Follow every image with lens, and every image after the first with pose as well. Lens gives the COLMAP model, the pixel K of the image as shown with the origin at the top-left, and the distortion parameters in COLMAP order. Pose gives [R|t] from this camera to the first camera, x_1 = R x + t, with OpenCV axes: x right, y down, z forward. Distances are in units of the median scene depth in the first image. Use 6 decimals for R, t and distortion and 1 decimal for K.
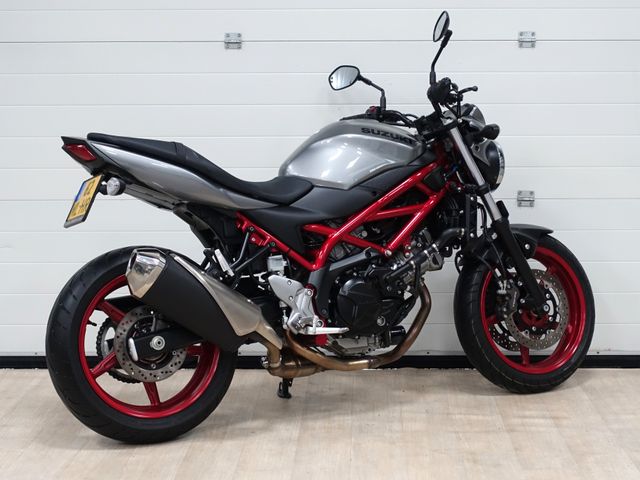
lens RADIAL K [[1351.6, 0, 299.2], [0, 1351.6, 259.2], [0, 0, 1]] dist [-0.022505, 0.000000]
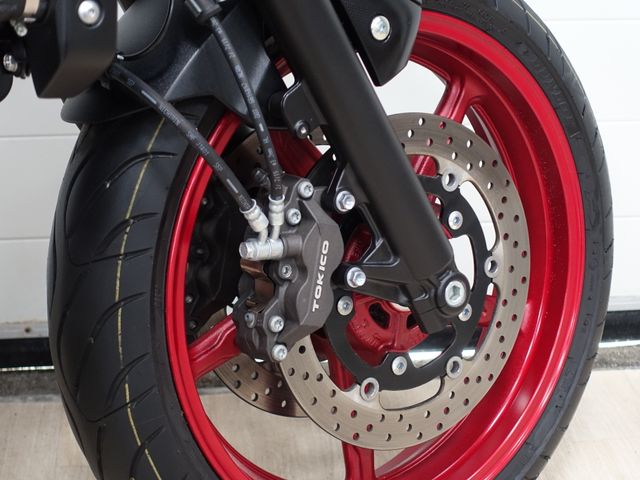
lens RADIAL K [[1351.6, 0, 320.0], [0, 1351.6, 241.6], [0, 0, 1]] dist [-0.022505, 0.000000]
pose [[0.983797, -0.044987, 0.173549, 0.129371], [-0.003757, 0.962621, 0.270825, -0.036797], [-0.179246, -0.267089, 0.946855, 0.845237]]
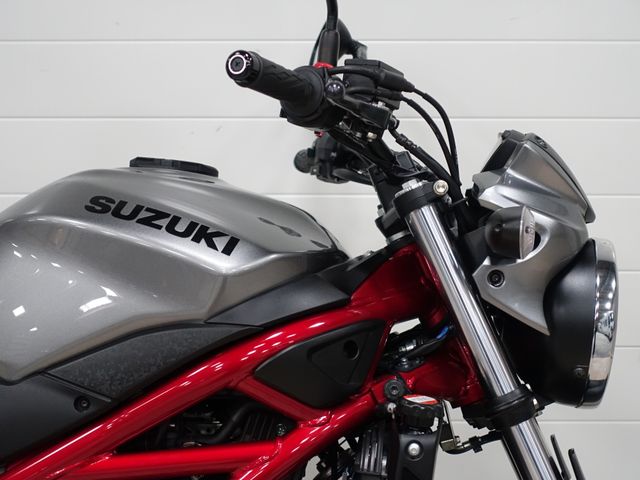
lens RADIAL K [[1351.6, 0, 319.7], [0, 1351.6, 235.7], [0, 0, 1]] dist [-0.022505, 0.000000]
pose [[0.875101, 0.074324, -0.478200, 0.257862], [-0.078280, 0.996863, 0.011686, -0.097282], [0.477568, 0.027207, 0.878173, 0.746902]]
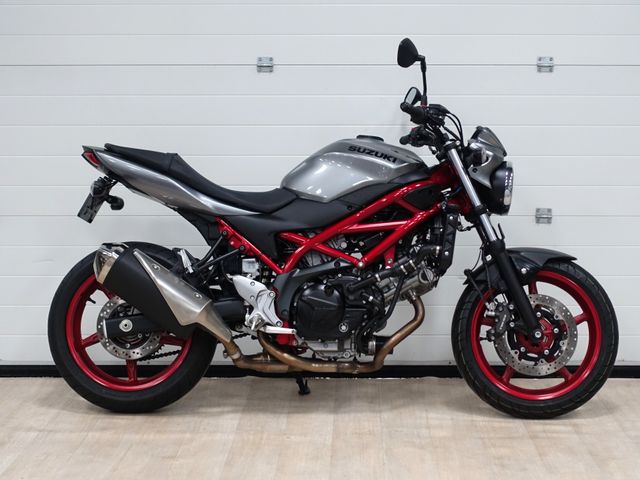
lens RADIAL K [[1351.6, 0, 318.3], [0, 1351.6, 237.7], [0, 0, 1]] dist [-0.022505, 0.000000]
pose [[0.882396, 0.060966, -0.466541, 0.534597], [-0.076957, 0.996917, -0.015280, -0.007023], [0.464172, 0.049387, 0.884367, 0.048474]]
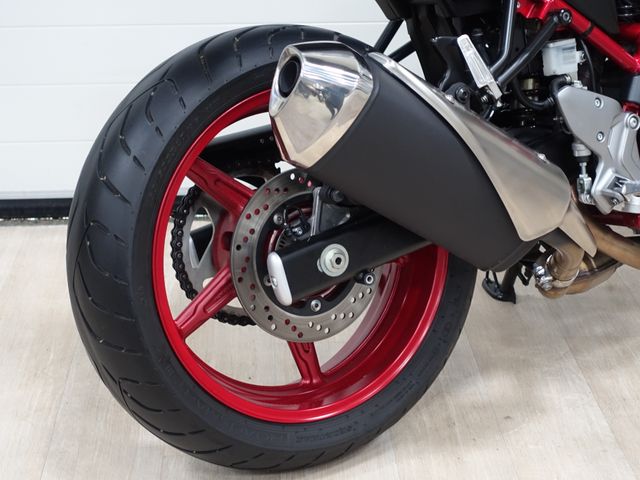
lens RADIAL K [[1351.6, 0, 320.0], [0, 1351.6, 237.5], [0, 0, 1]] dist [-0.022505, 0.000000]
pose [[0.995574, -0.025510, 0.090451, -0.137336], [0.006266, 0.978330, 0.206956, -0.031349], [-0.093770, -0.205474, 0.974160, 0.543946]]
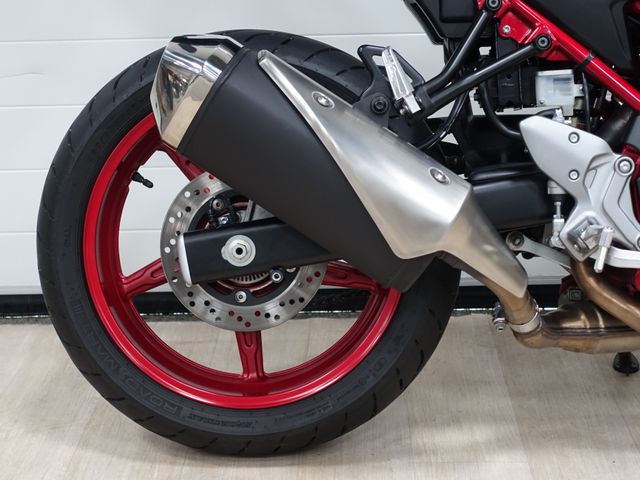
lens RADIAL K [[1351.6, 0, 323.5], [0, 1351.6, 235.9], [0, 0, 1]] dist [-0.022505, 0.000000]
pose [[0.886303, 0.116906, -0.448107, 0.110769], [-0.057547, 0.987915, 0.143916, -0.007845], [0.459516, -0.101766, 0.882320, 0.577439]]
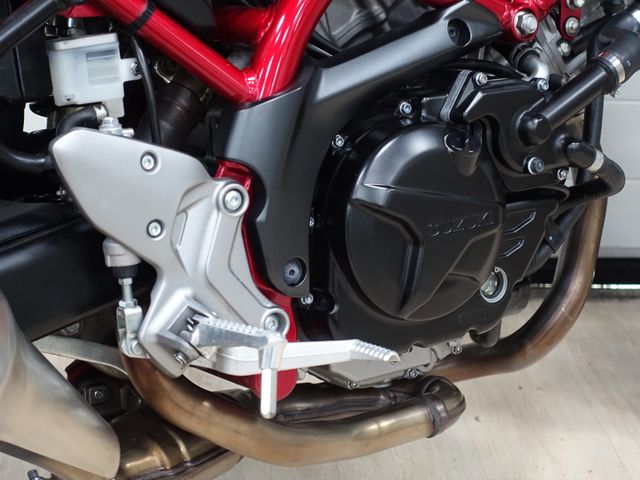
lens RADIAL K [[1351.6, 0, 315.6], [0, 1351.6, 237.4], [0, 0, 1]] dist [-0.022505, 0.000000]
pose [[0.990318, -0.000993, 0.138816, -0.010711], [-0.028549, 0.977142, 0.210660, -0.018213], [-0.135852, -0.212584, 0.967653, 0.751161]]
